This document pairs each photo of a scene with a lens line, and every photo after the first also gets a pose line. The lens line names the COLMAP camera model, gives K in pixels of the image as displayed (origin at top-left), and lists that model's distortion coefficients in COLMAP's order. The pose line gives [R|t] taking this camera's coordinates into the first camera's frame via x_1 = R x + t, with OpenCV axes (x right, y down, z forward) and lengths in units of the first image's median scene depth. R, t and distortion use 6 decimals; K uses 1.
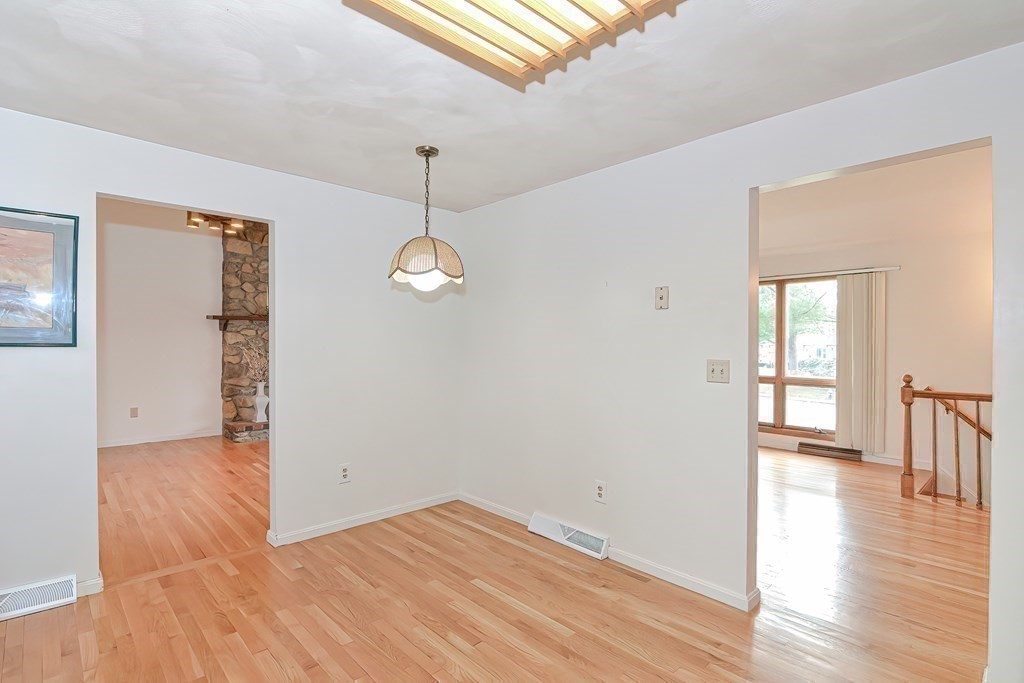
lens RADIAL K [[510.0, 0, 518.7], [0, 510.0, 341.3], [0, 0, 1]] dist [0.000730, -0.000846]
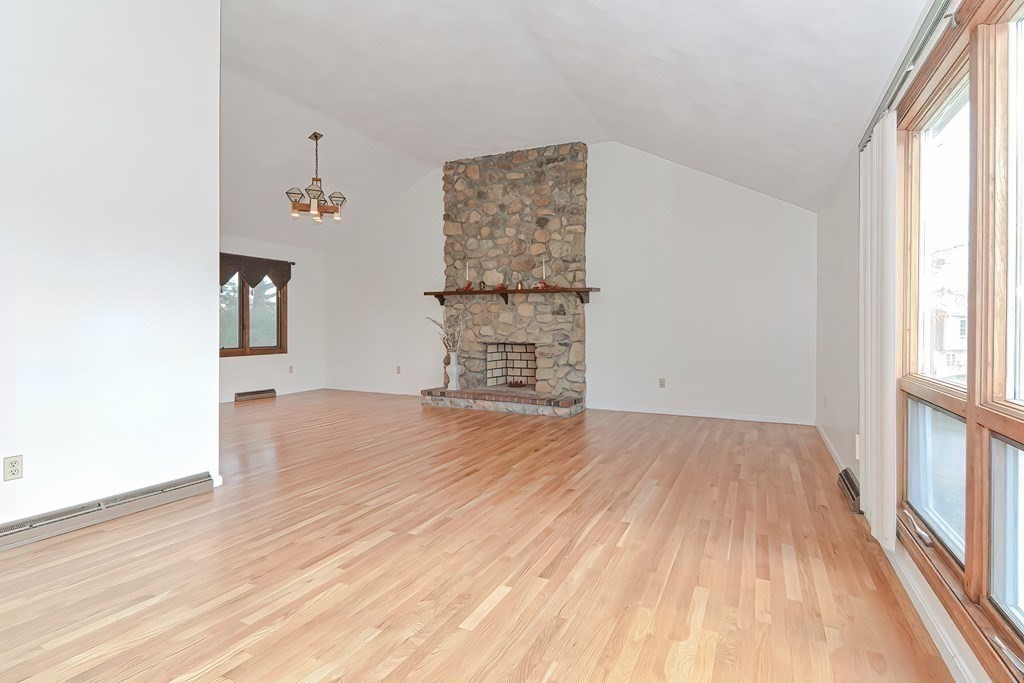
lens RADIAL K [[510.0, 0, 518.7], [0, 510.0, 341.3], [0, 0, 1]] dist [0.000730, -0.000846]
pose [[0.360771, 0.014743, -0.932538, 0.533715], [-0.004242, 0.999891, 0.014167, 0.041883], [0.932645, -0.001155, 0.360794, 0.743006]]
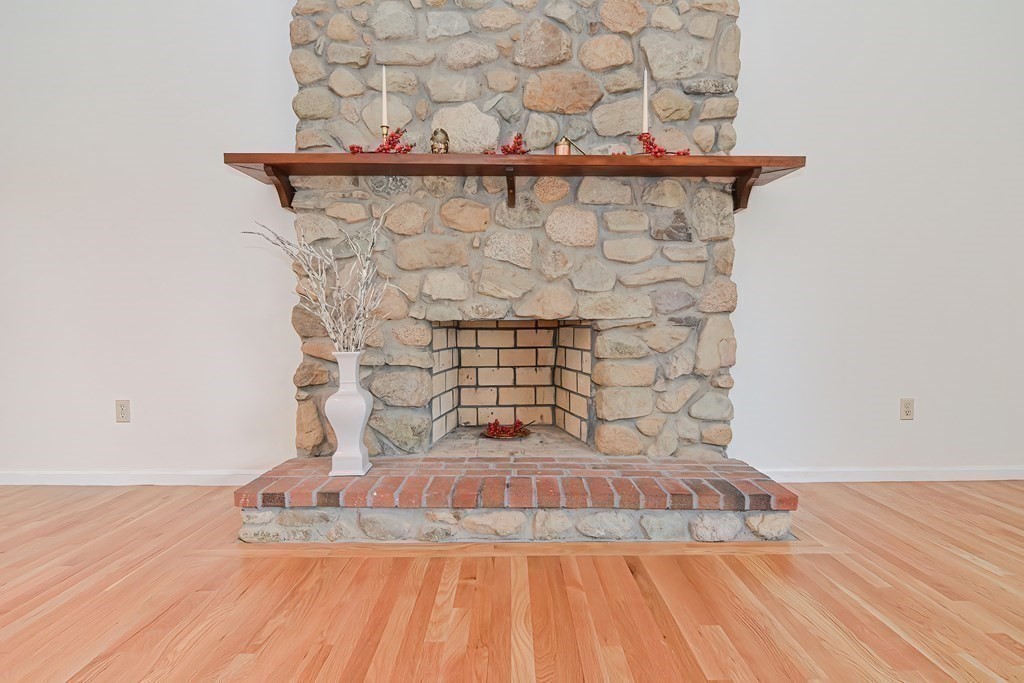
lens RADIAL K [[510.0, 0, 518.7], [0, 510.0, 341.3], [0, 0, 1]] dist [0.000730, -0.000846]
pose [[0.732376, 0.011321, -0.680806, -0.205650], [0.006142, 0.999711, 0.023232, 0.066842], [0.680872, -0.021196, 0.732095, 0.836476]]
